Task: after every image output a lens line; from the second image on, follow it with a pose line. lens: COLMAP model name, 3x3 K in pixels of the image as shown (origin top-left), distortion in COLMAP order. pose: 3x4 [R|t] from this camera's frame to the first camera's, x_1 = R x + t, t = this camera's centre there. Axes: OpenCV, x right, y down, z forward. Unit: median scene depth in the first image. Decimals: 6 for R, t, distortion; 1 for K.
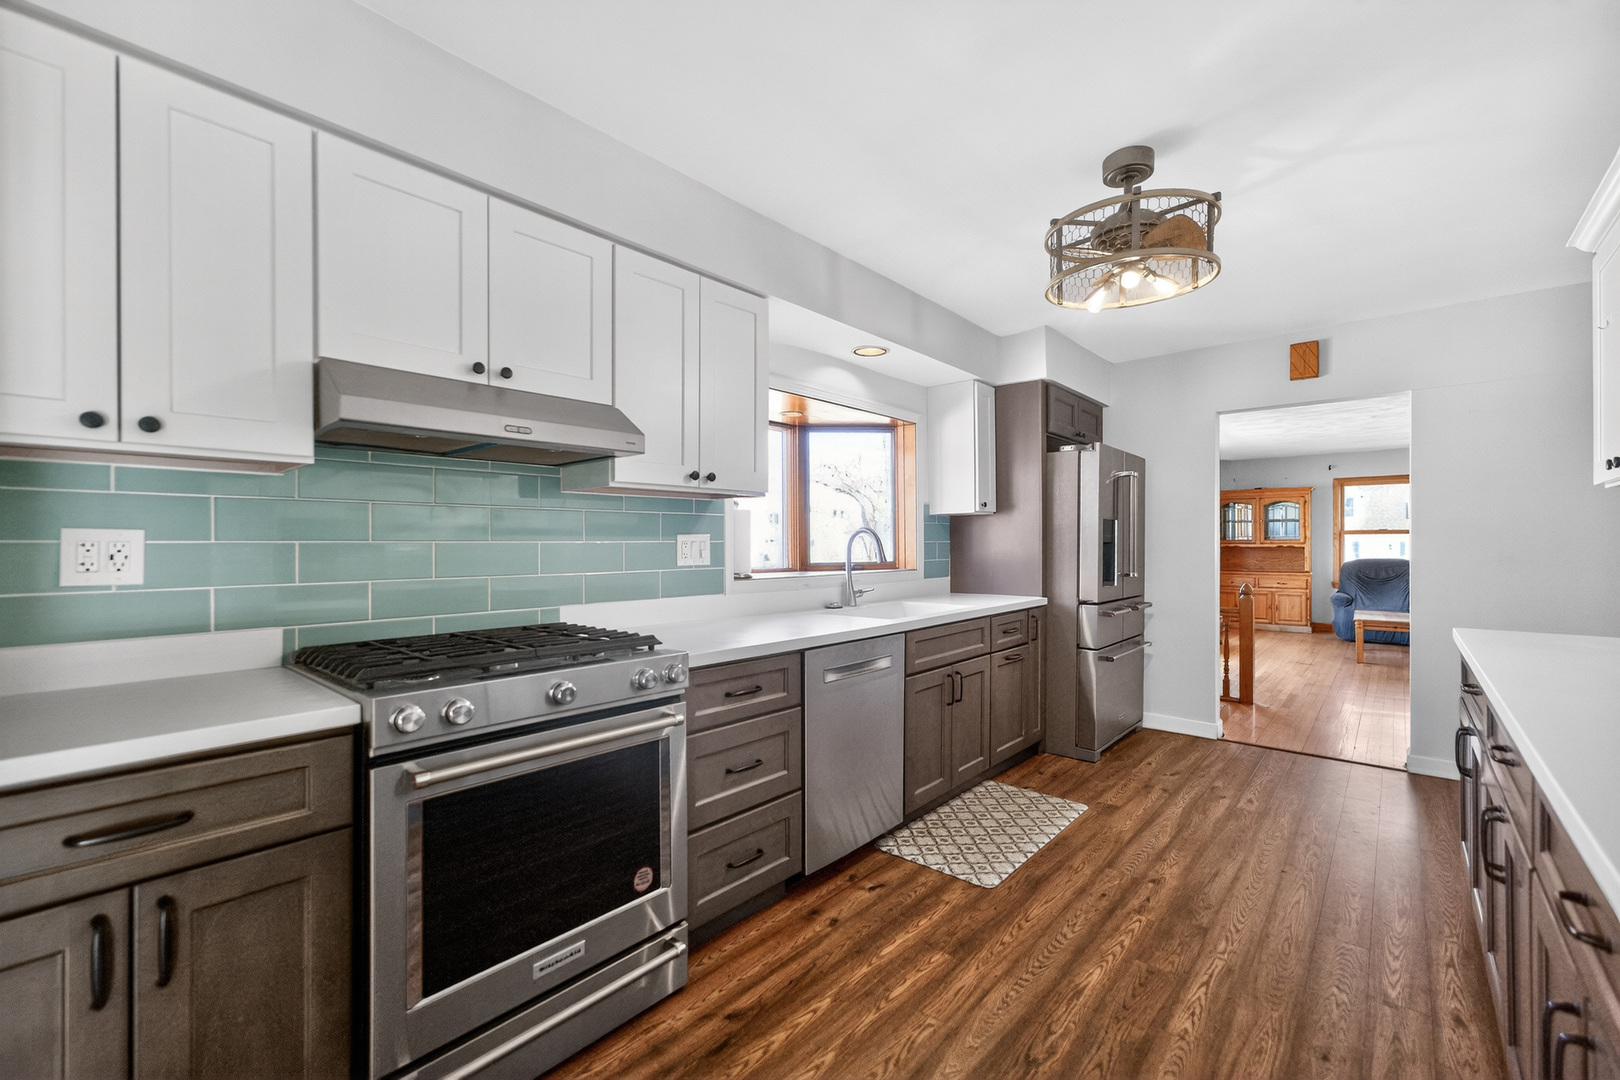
lens RADIAL K [[666.5, 0, 814.7], [0, 666.5, 543.3], [0, 0, 1]] dist [-0.002440, 0.000253]
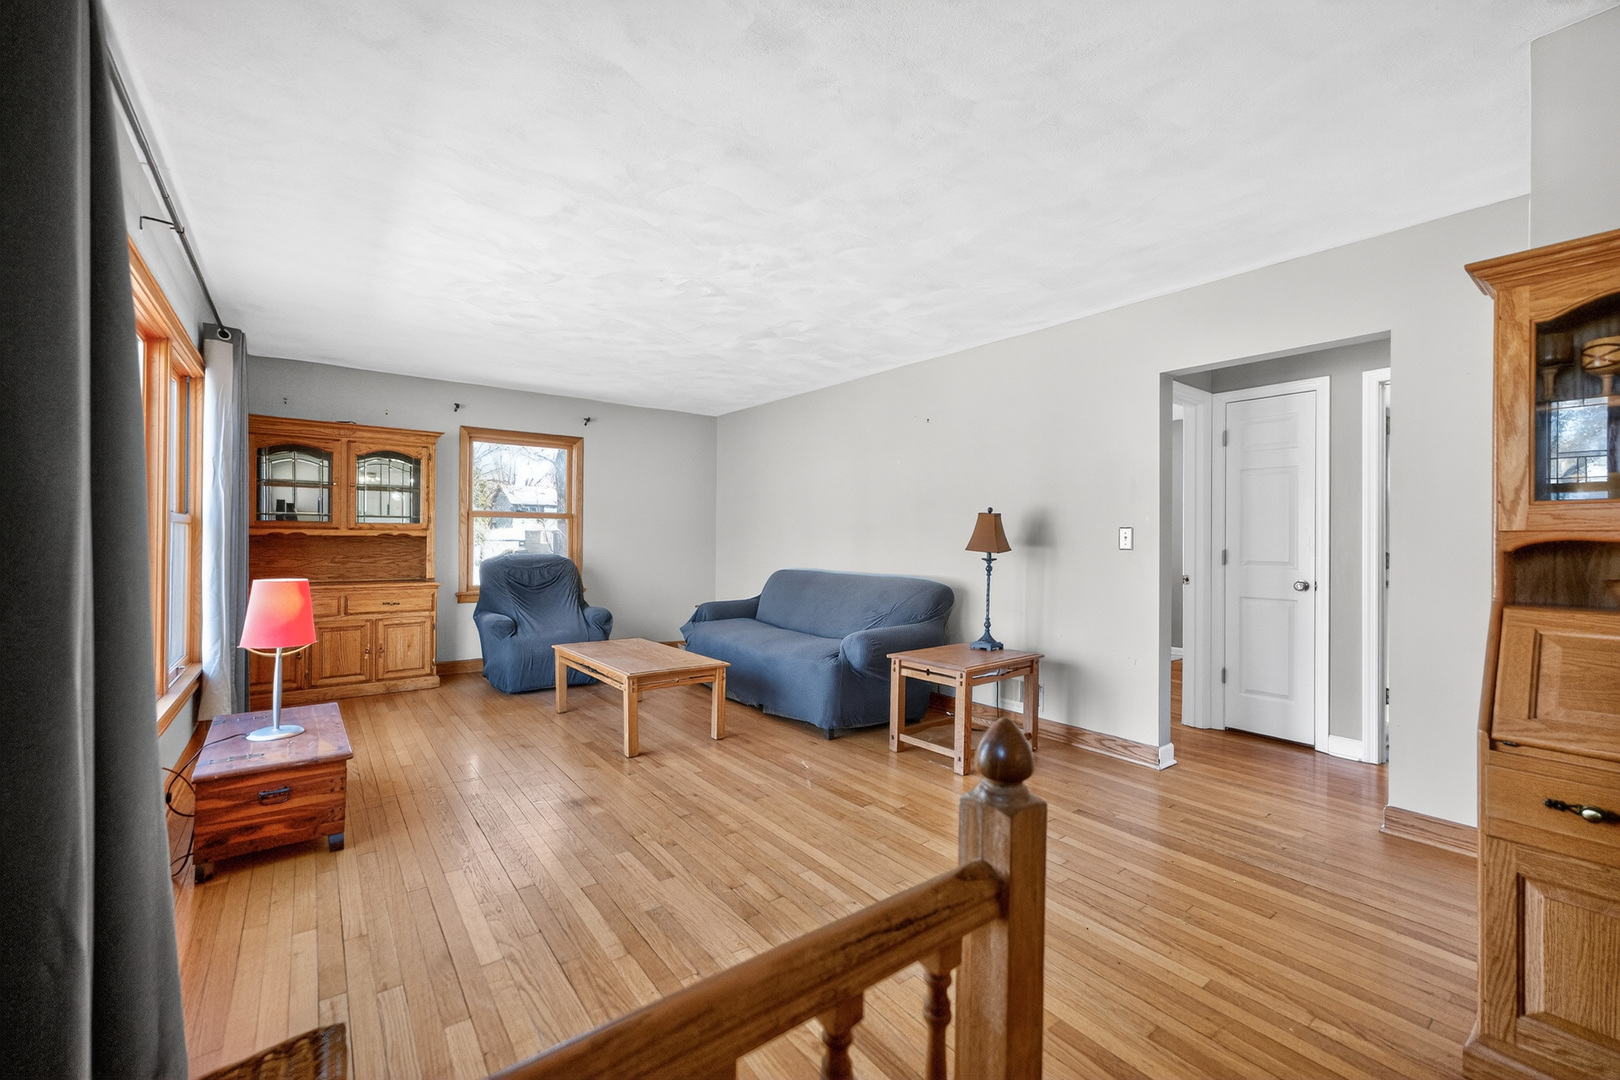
lens RADIAL K [[688.0, 0, 802.3], [0, 688.0, 516.9], [0, 0, 1]] dist [-0.001525, 0.000440]
pose [[0.201690, 0.028454, 0.979036, 0.785320], [-0.014591, 0.999554, -0.026044, -0.000892], [-0.979341, -0.009032, 0.202015, 1.997165]]
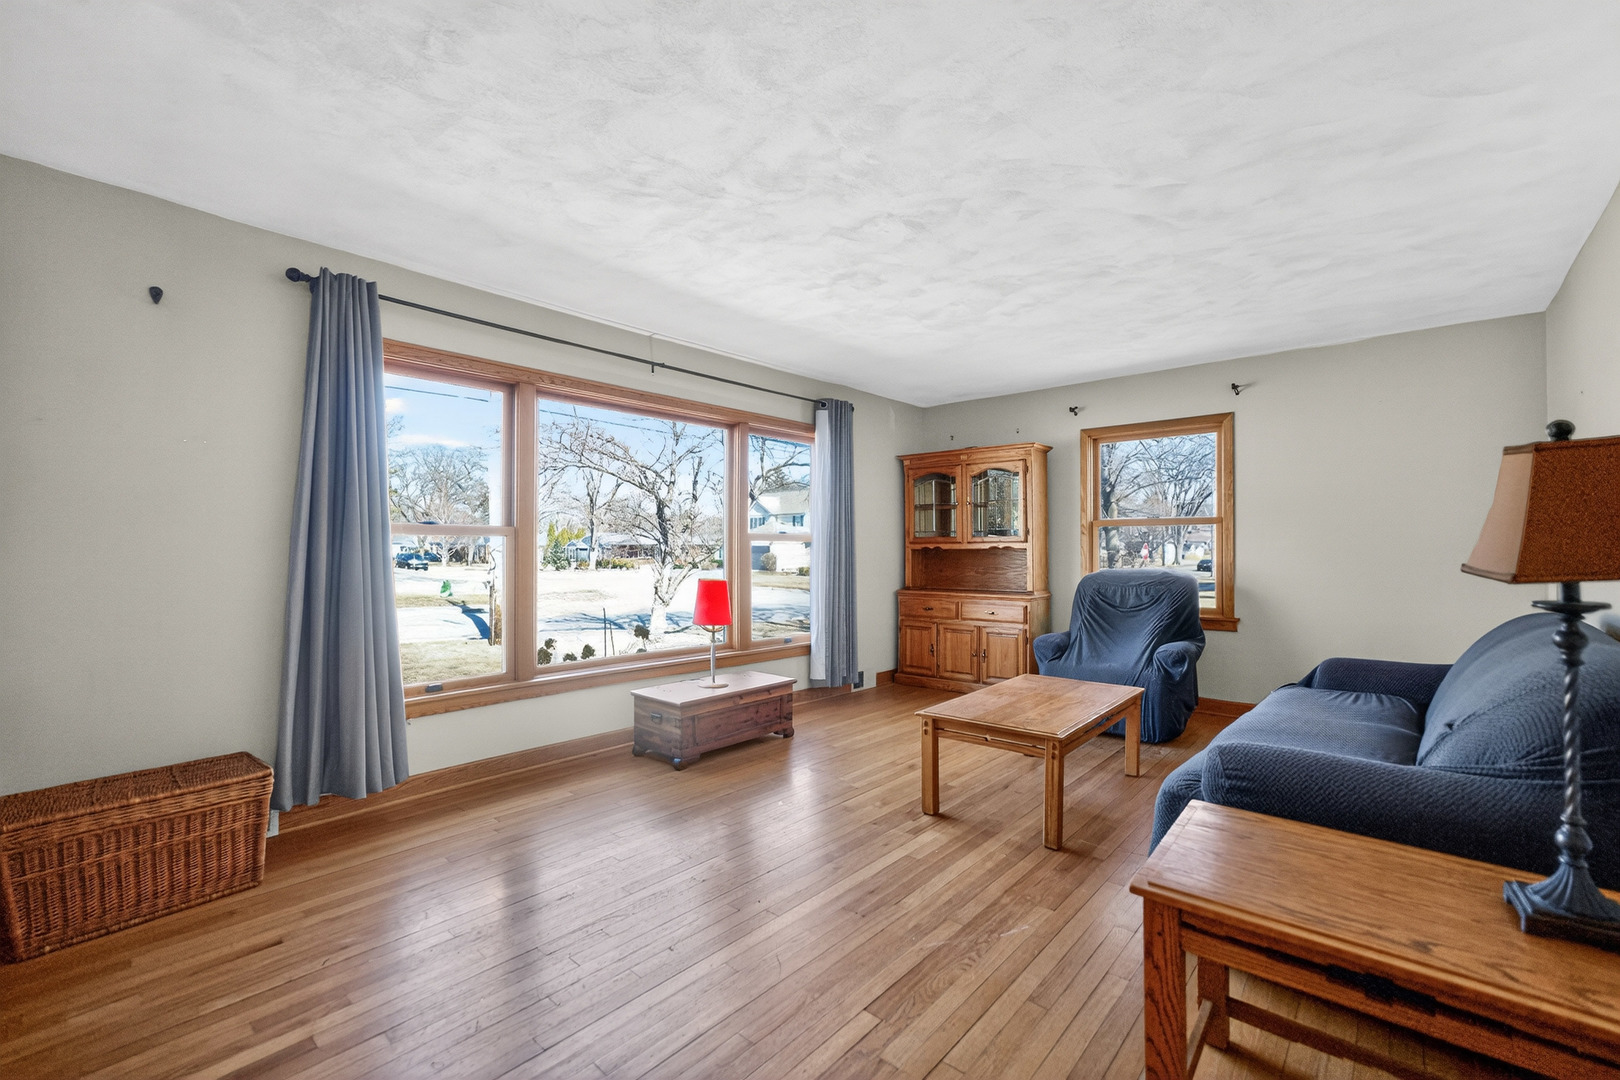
lens RADIAL K [[694.4, 0, 810.0], [0, 694.4, 540.0], [0, 0, 1]] dist [-0.000542, 0.000101]
pose [[0.999993, -0.003348, -0.001815, 1.953514], [0.003332, 0.999955, -0.008898, 0.009842], [0.001845, 0.008892, 0.999959, 1.429904]]
